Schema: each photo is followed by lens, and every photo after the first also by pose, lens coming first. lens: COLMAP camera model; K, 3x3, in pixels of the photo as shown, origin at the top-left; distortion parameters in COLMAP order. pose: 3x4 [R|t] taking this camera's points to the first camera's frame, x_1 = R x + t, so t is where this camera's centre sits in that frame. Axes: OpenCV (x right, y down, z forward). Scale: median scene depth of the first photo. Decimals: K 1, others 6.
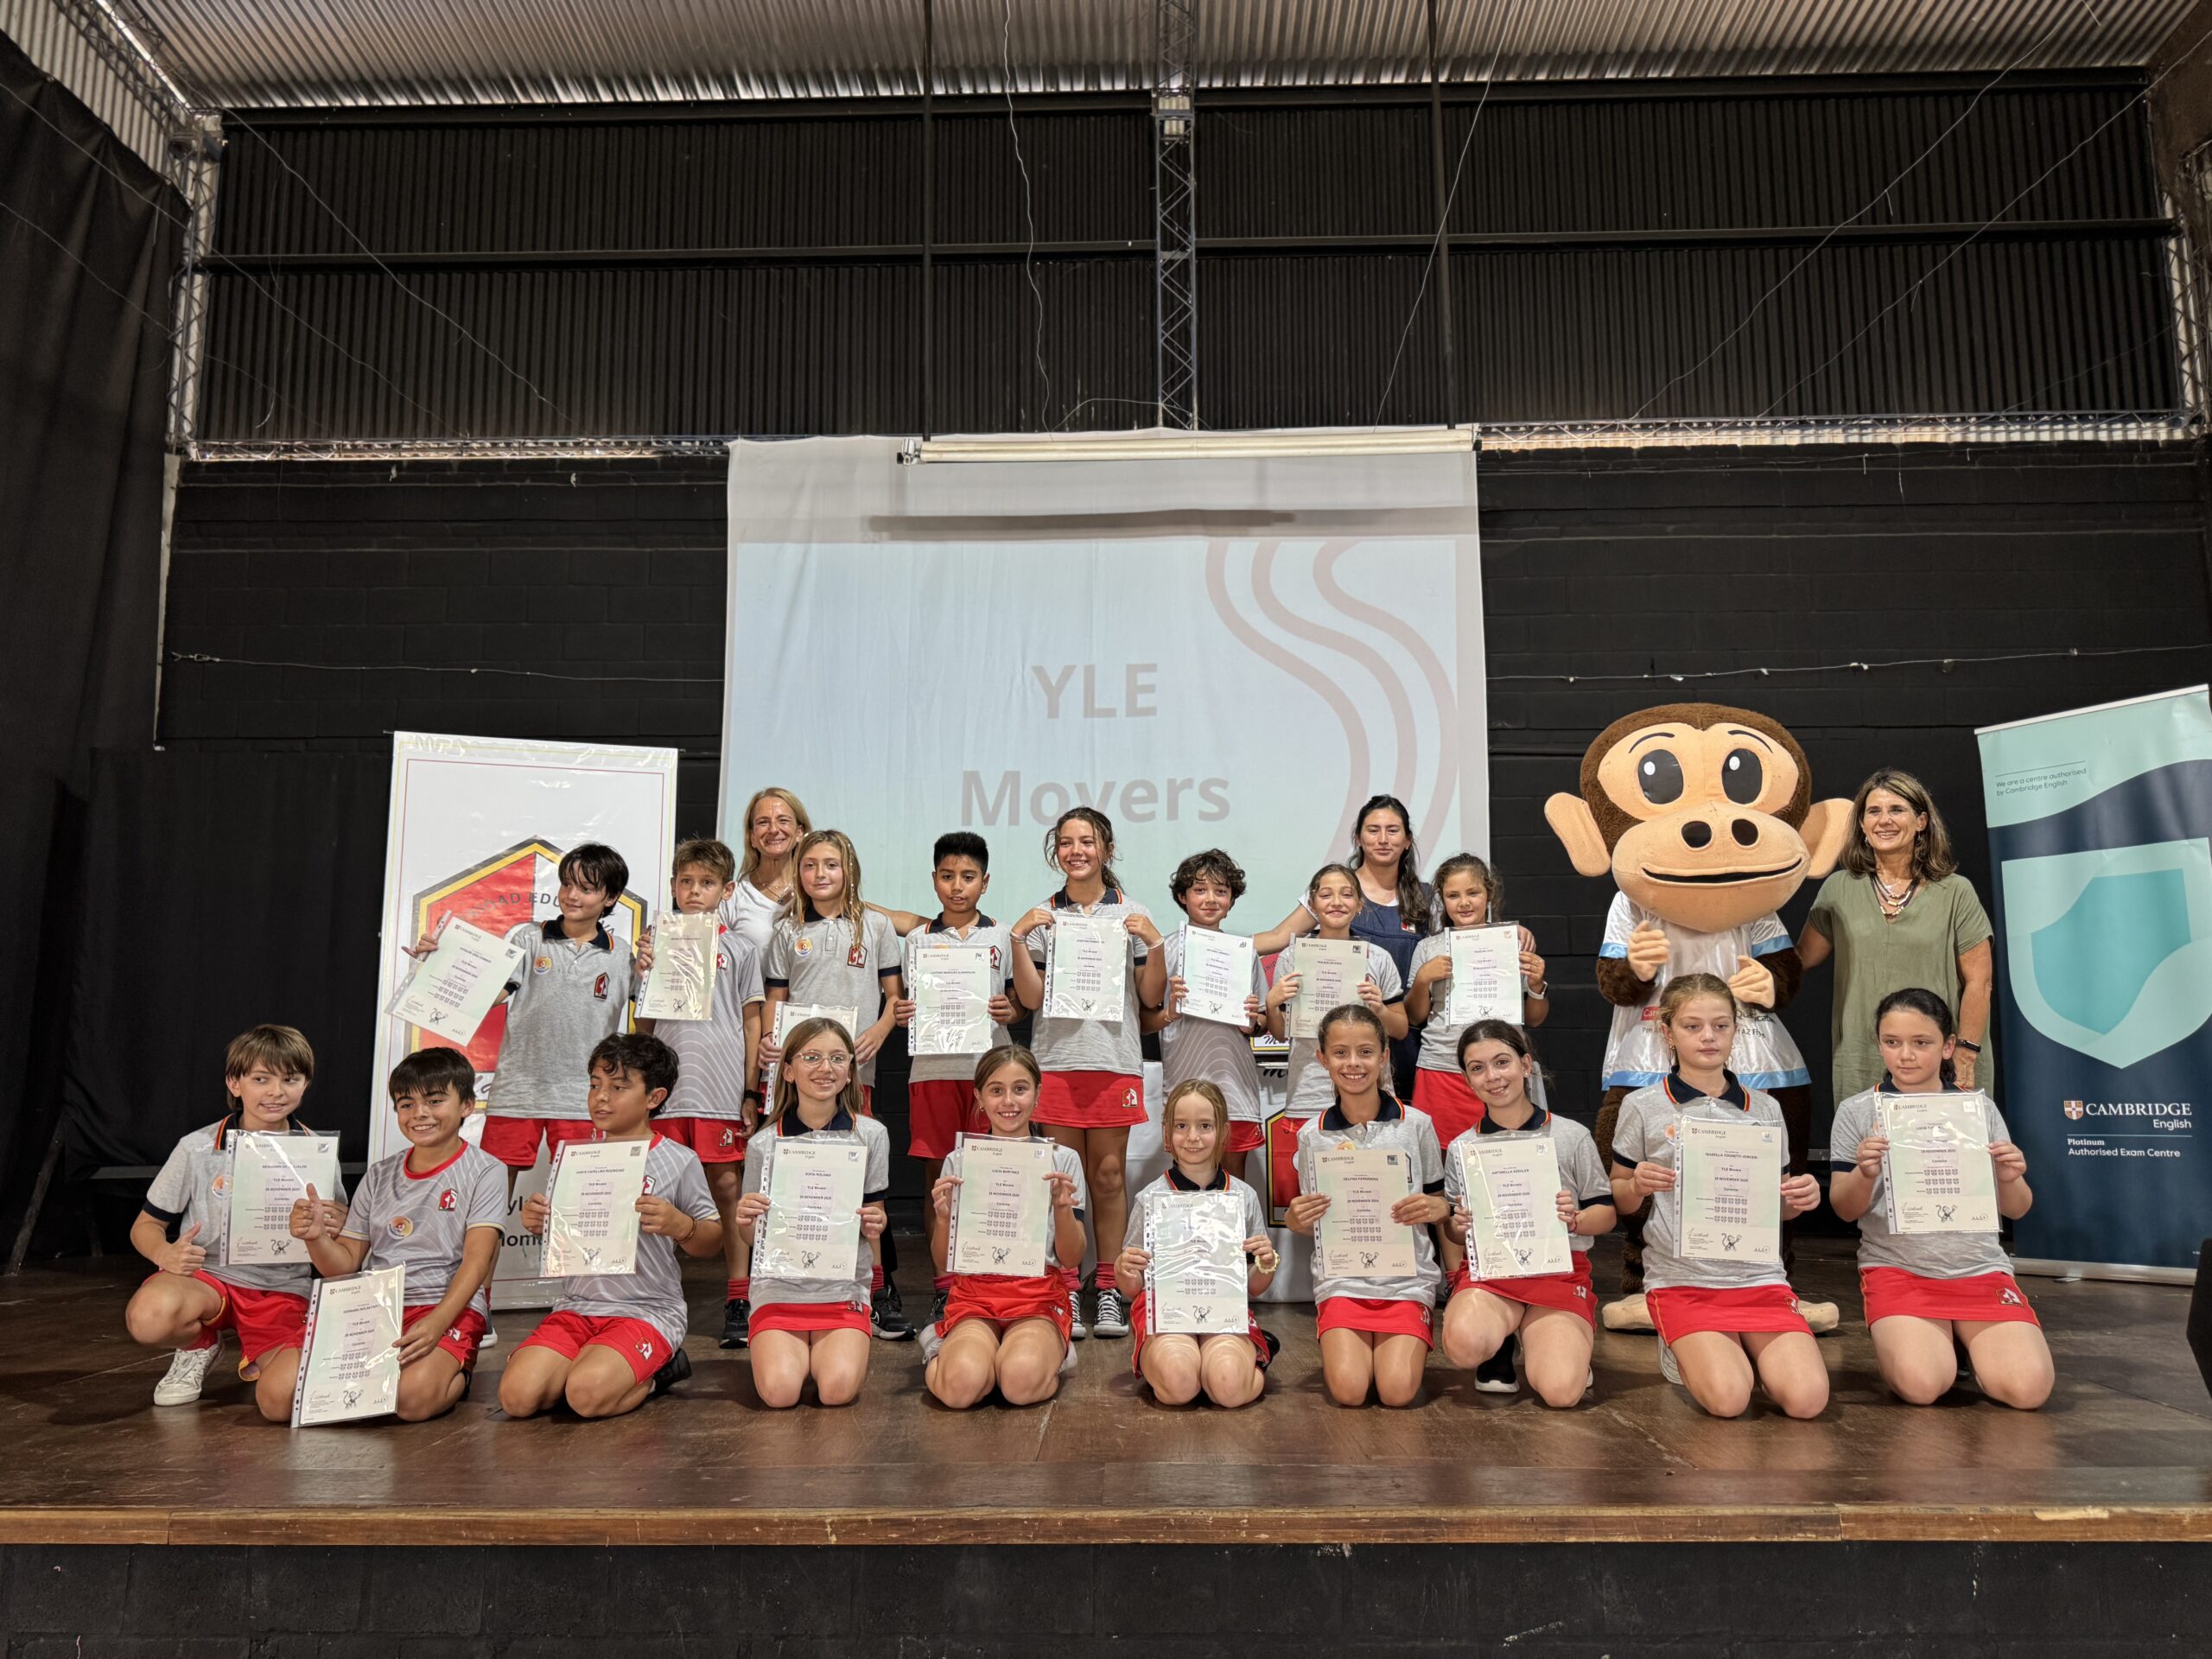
lens RADIAL K [[1526.8, 0, 1106.0], [0, 1526.8, 829.5], [0, 0, 1]] dist [0.050236, -0.074209]
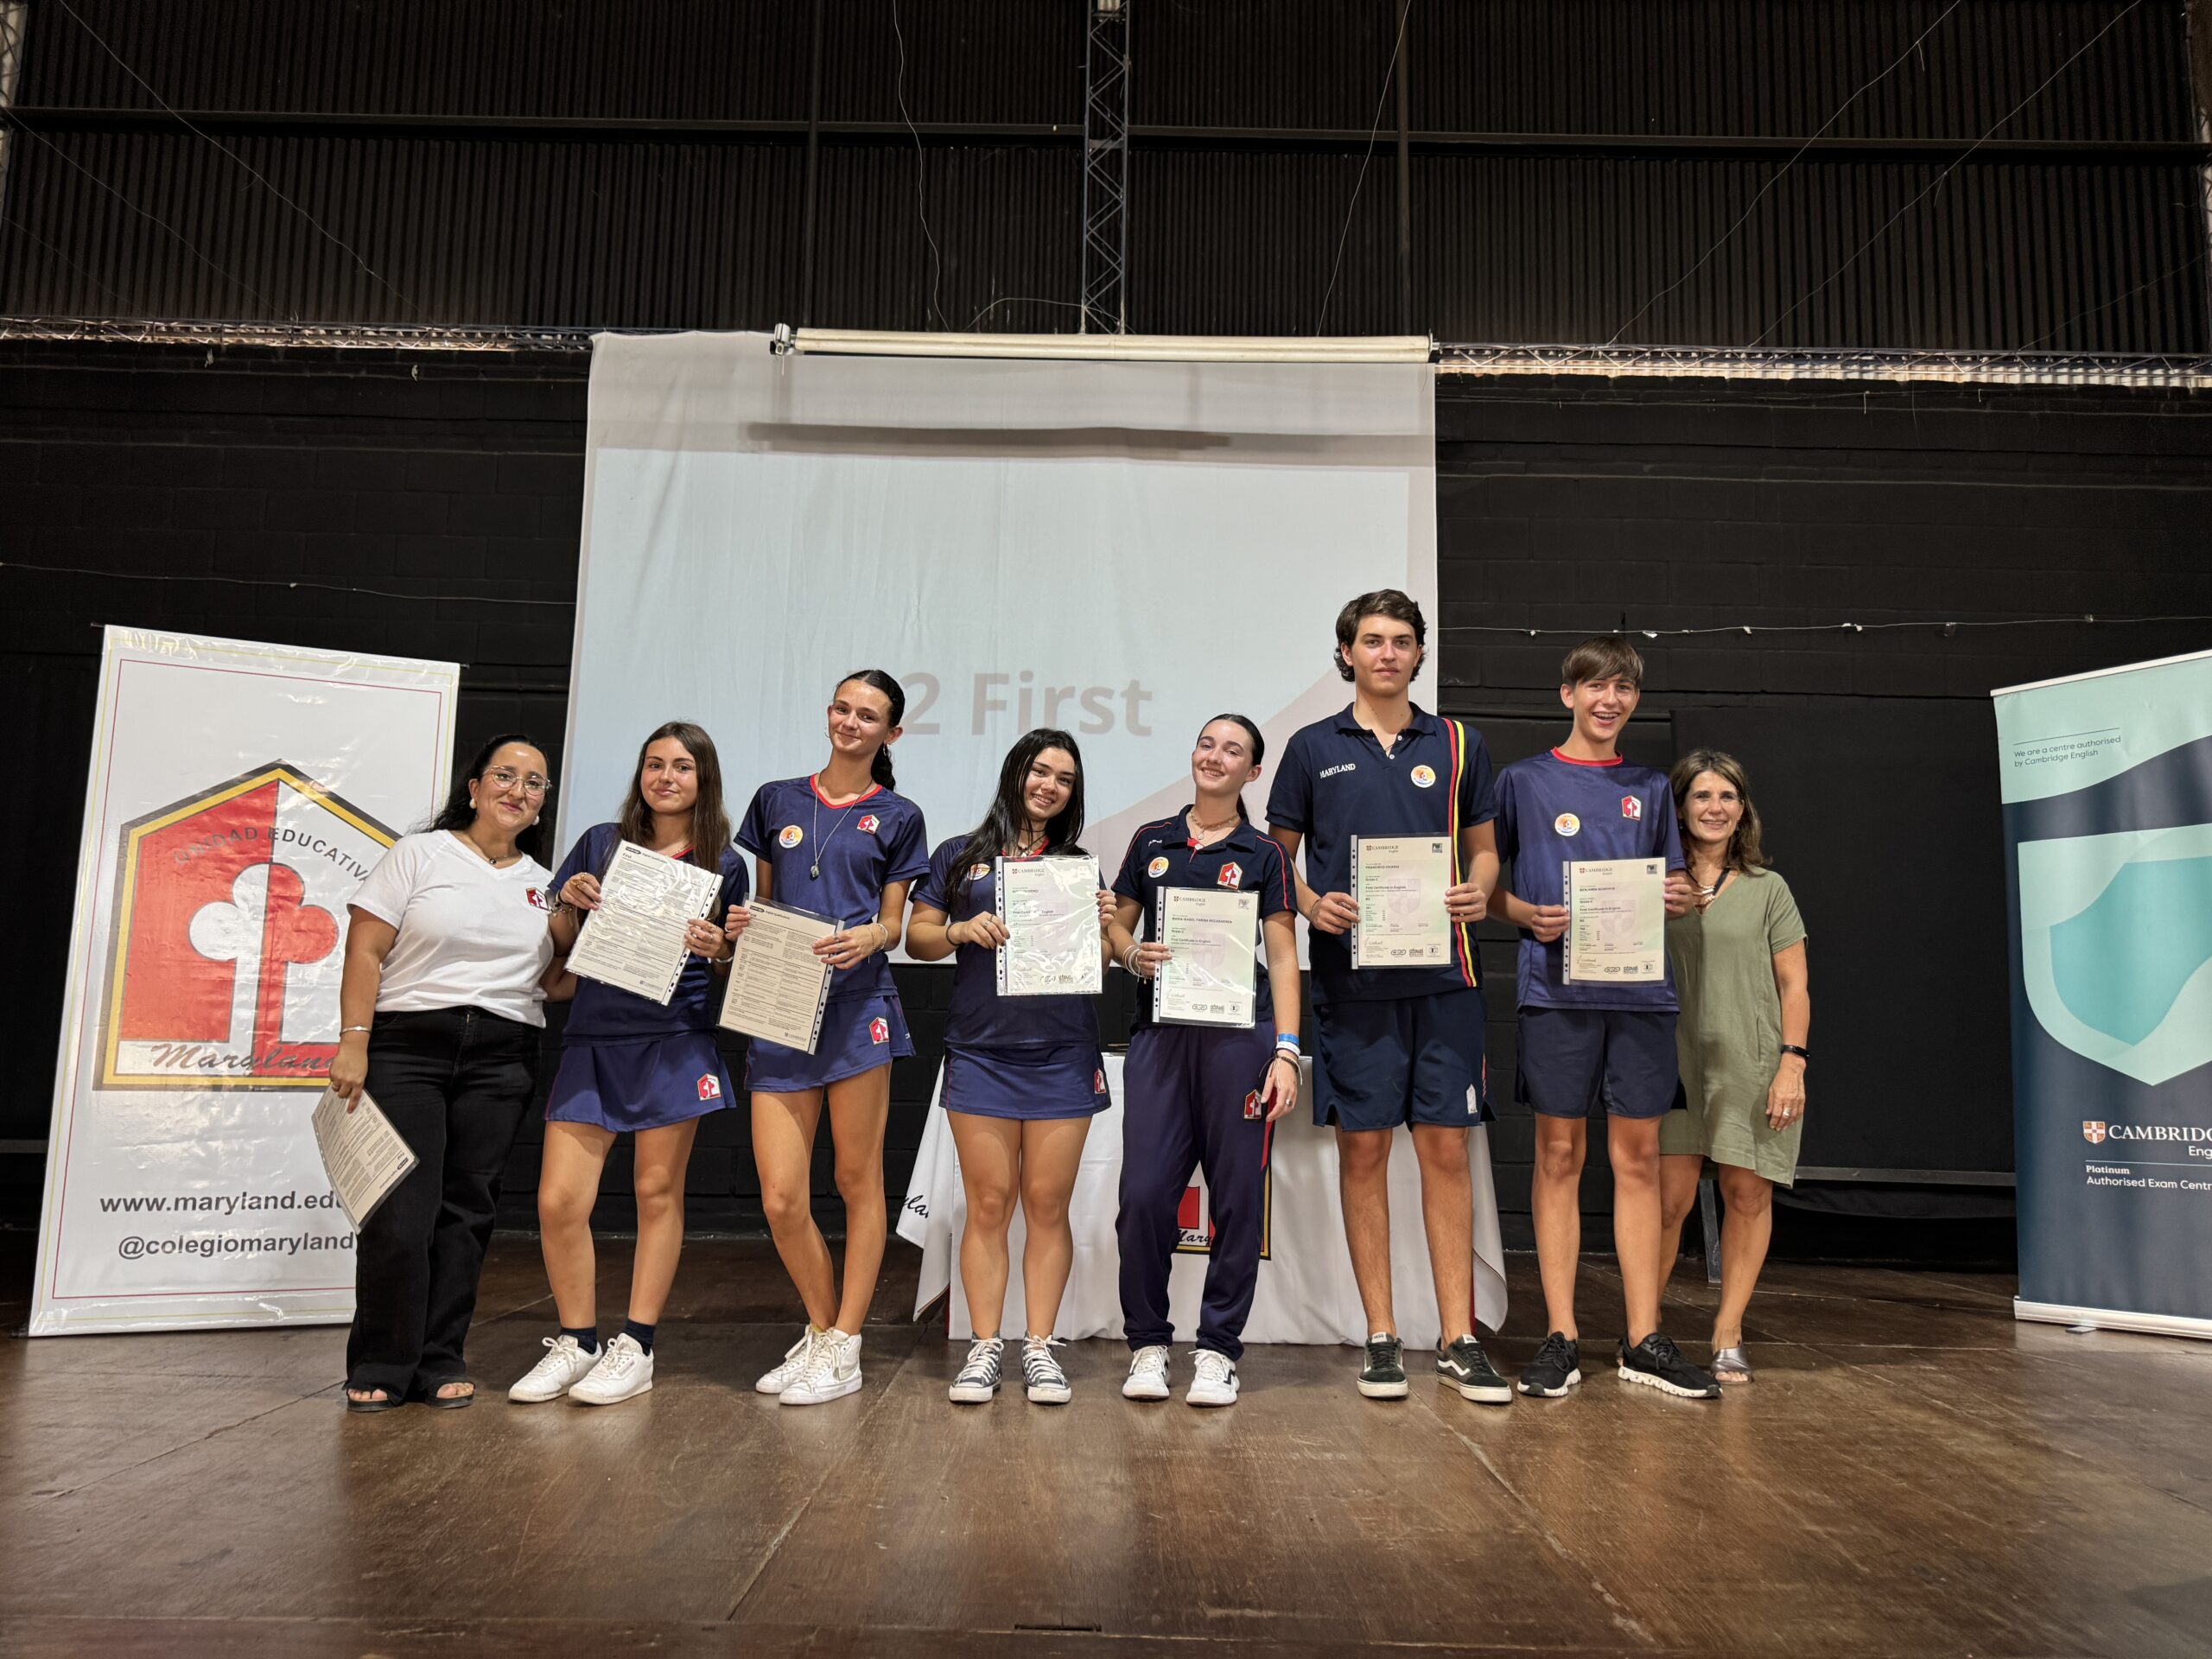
lens RADIAL K [[1519.7, 0, 1106.0], [0, 1519.7, 829.5], [0, 0, 1]] dist [0.026464, -0.041768]
pose [[0.999394, 0.028051, 0.020586, 0.039109], [-0.028259, 0.999552, 0.009886, 0.014620], [-0.020299, -0.010462, 0.999739, 0.115769]]
